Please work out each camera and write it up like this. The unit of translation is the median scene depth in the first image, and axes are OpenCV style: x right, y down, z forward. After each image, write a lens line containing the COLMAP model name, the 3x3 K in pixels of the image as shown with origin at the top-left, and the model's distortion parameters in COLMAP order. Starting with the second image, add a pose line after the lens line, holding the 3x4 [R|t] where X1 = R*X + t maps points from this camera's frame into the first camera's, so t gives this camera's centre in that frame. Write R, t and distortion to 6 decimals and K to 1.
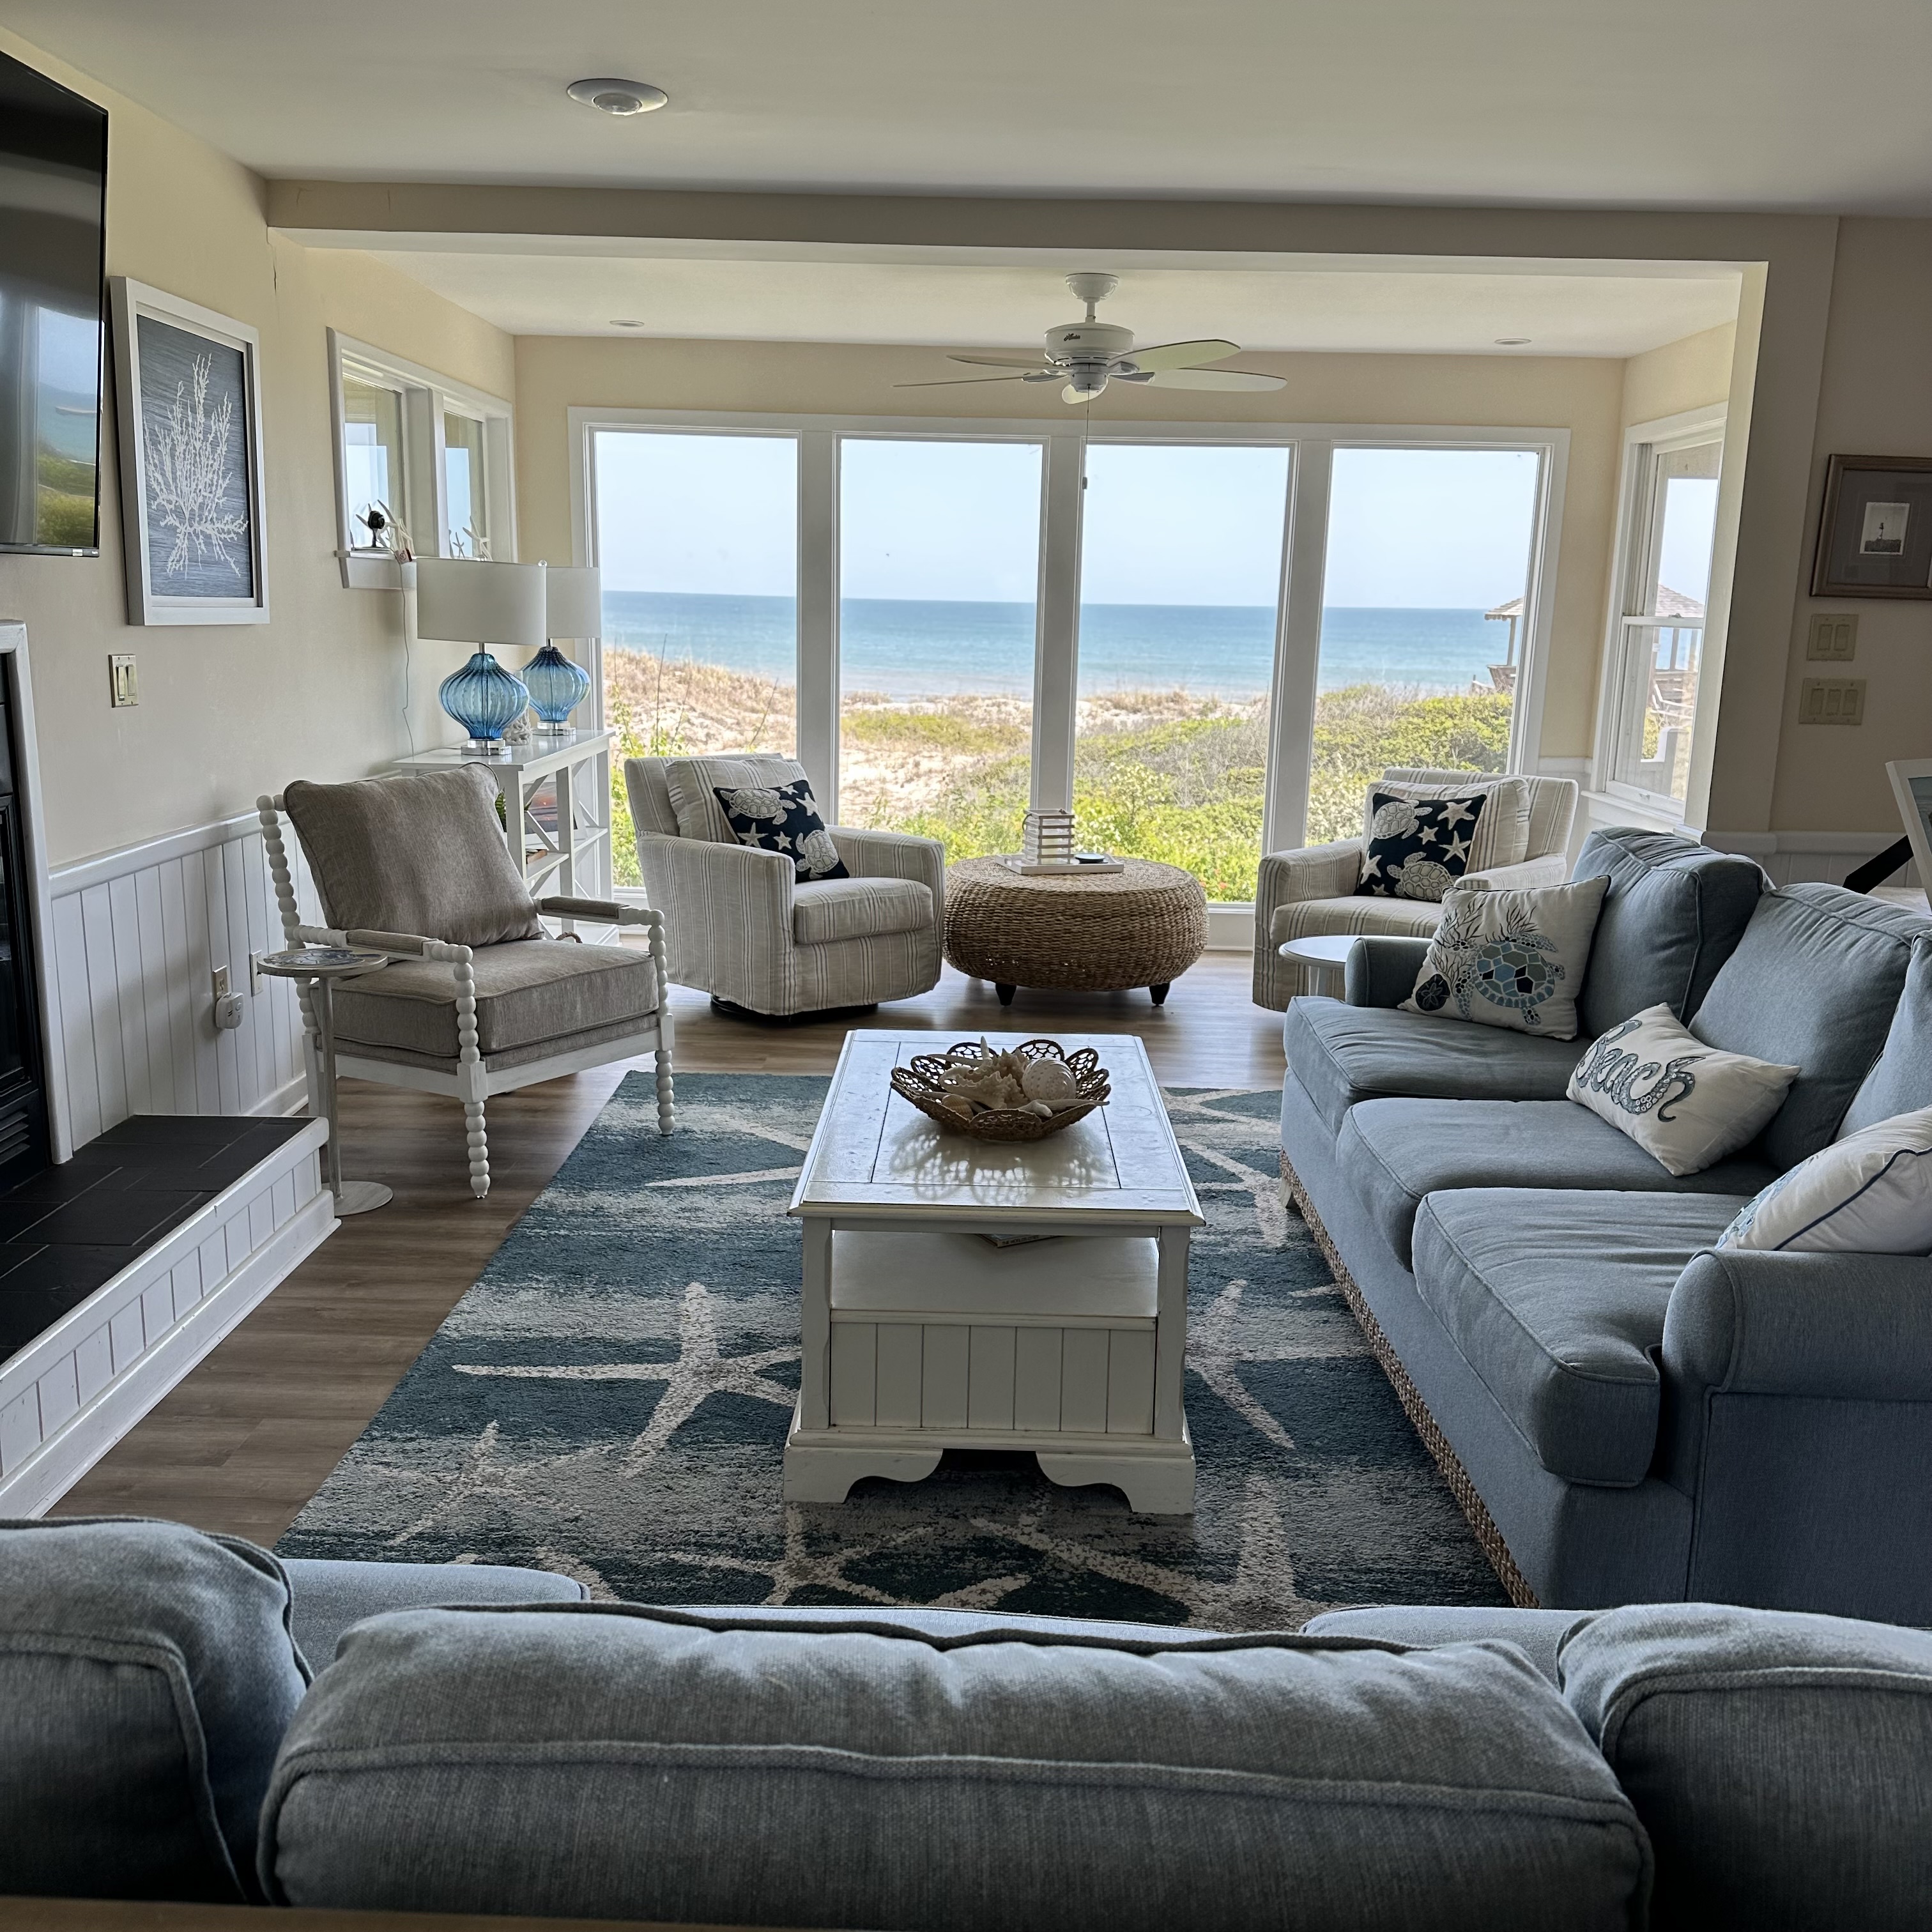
lens RADIAL K [[1805.3, 0, 957.1], [0, 1805.3, 985.6], [0, 0, 1]] dist [0.183943, -0.348203]
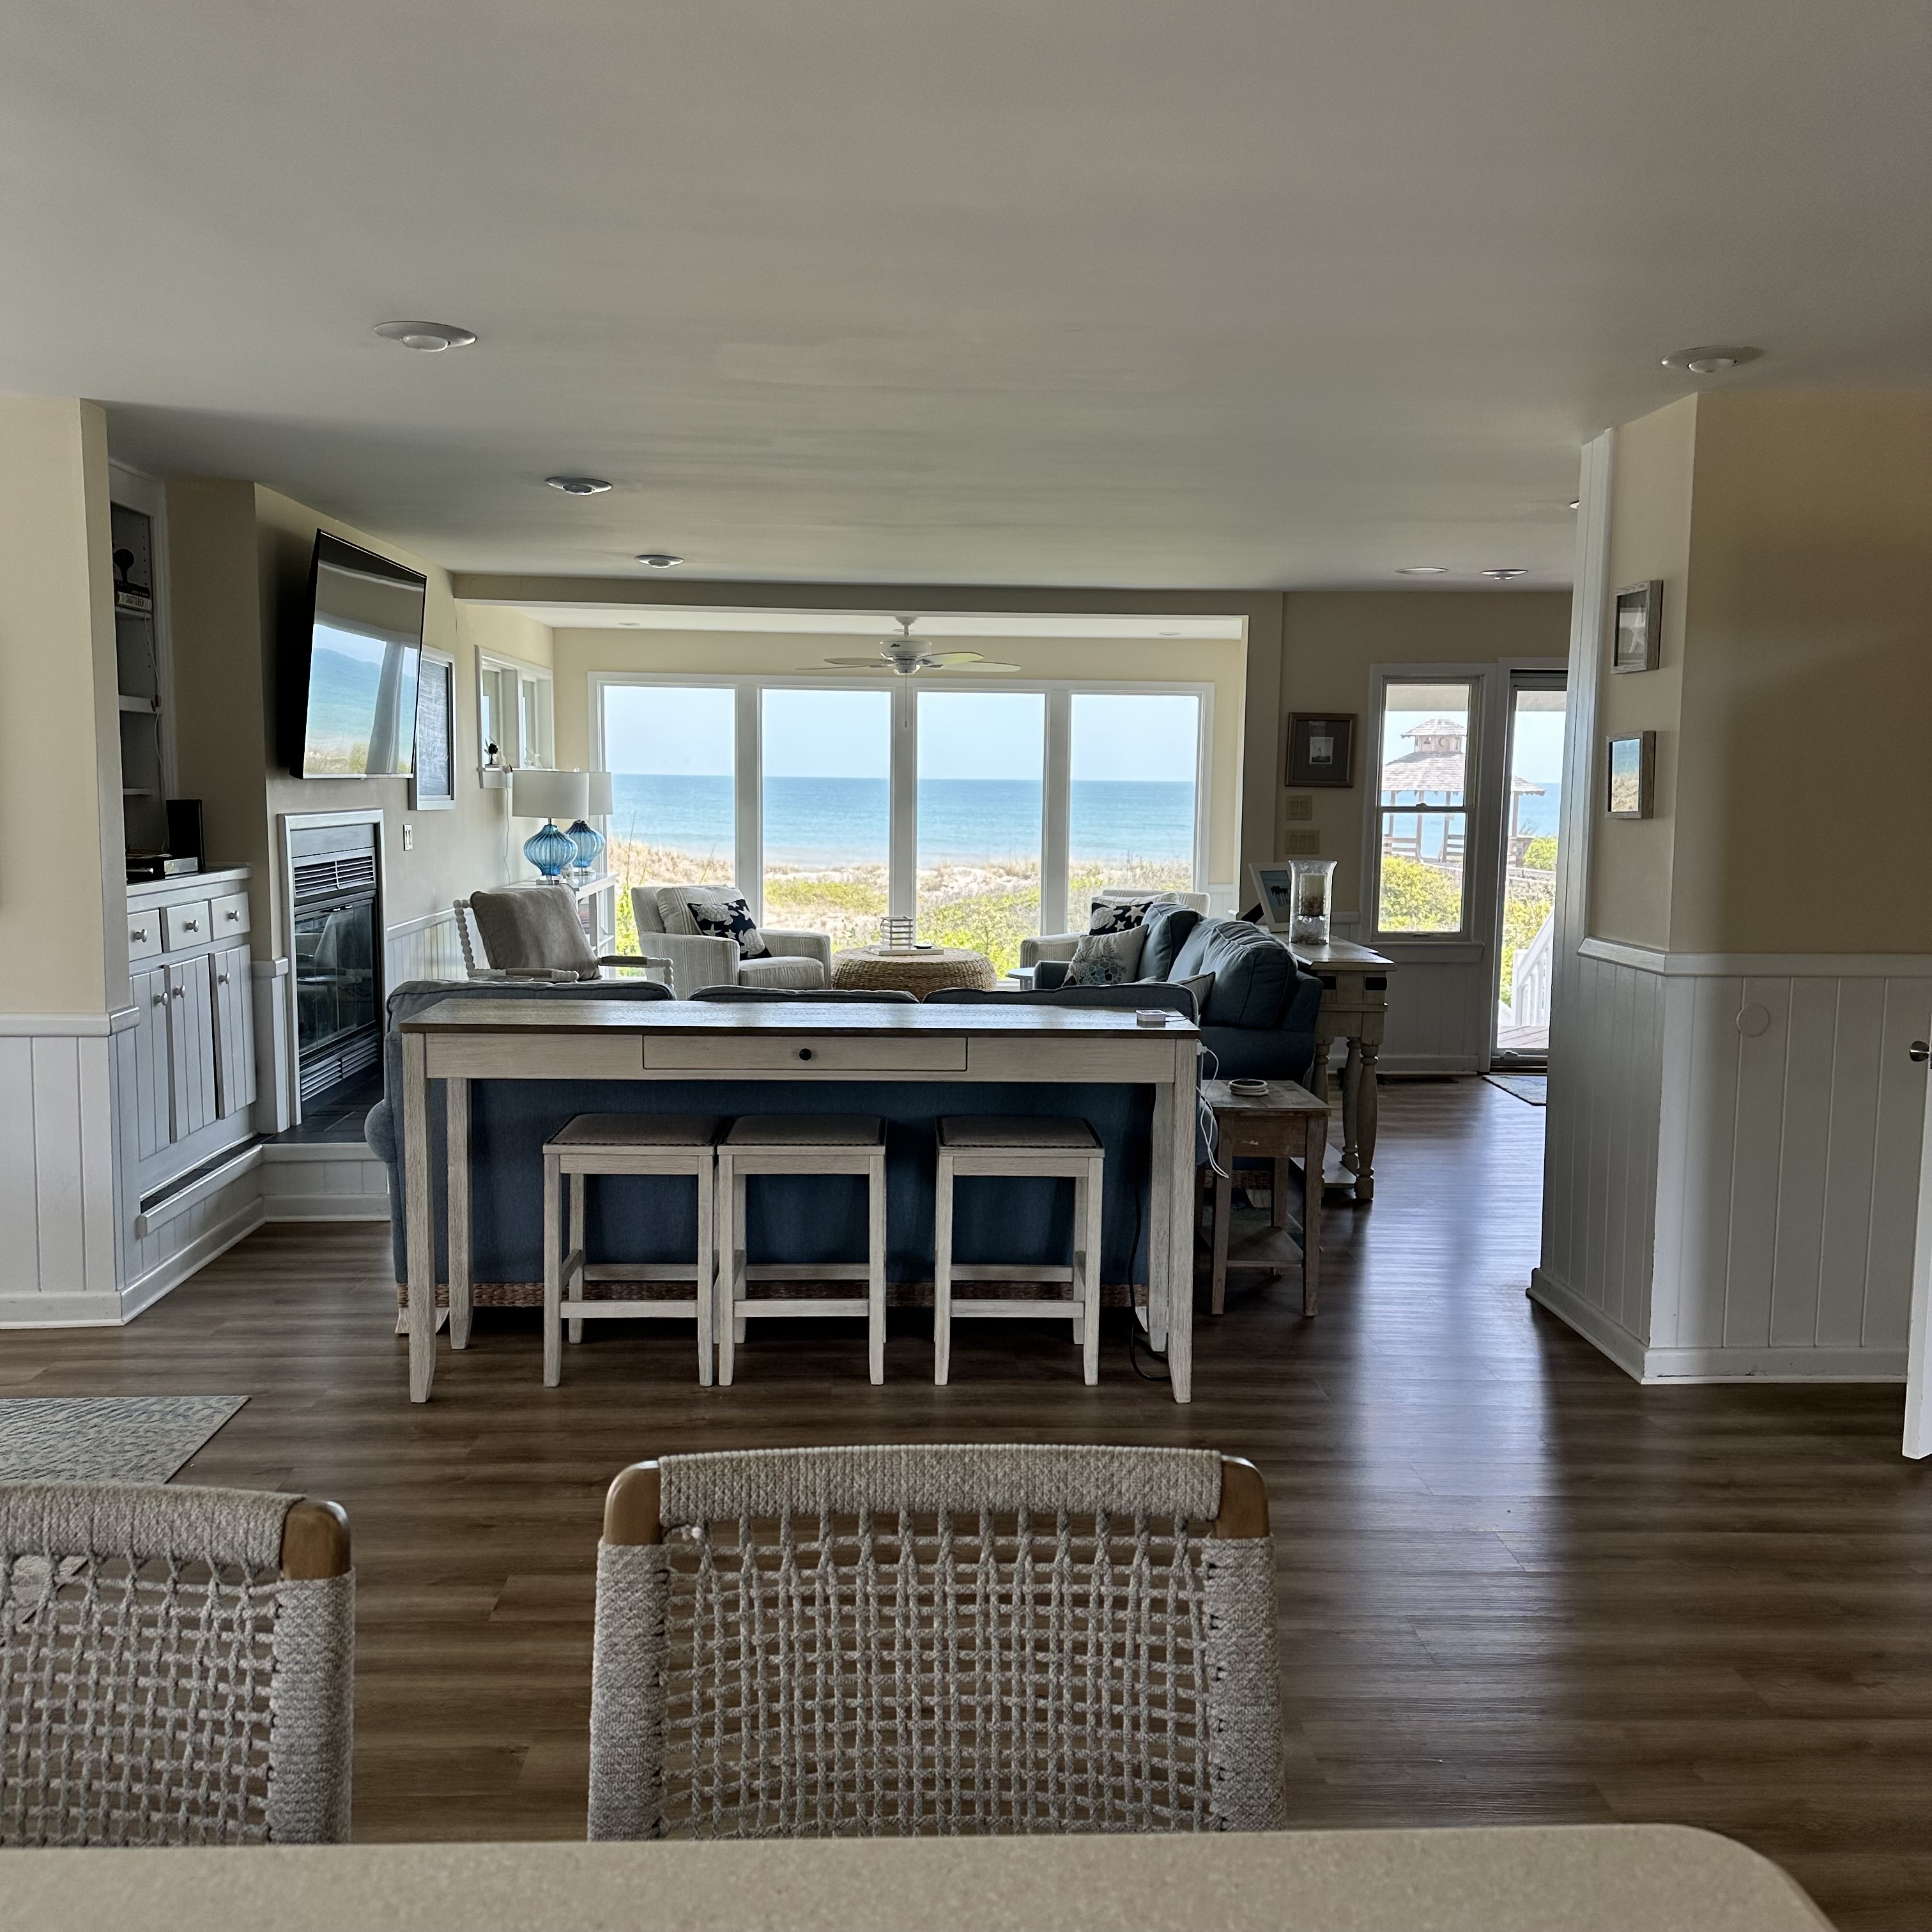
lens RADIAL K [[1805.3, 0, 957.1], [0, 1805.3, 985.6], [0, 0, 1]] dist [0.183943, -0.348203]
pose [[0.998653, -0.016760, 0.049097, 0.026691], [0.021290, 0.995414, -0.093256, 0.122185], [-0.047309, 0.094176, 0.994431, -0.627404]]
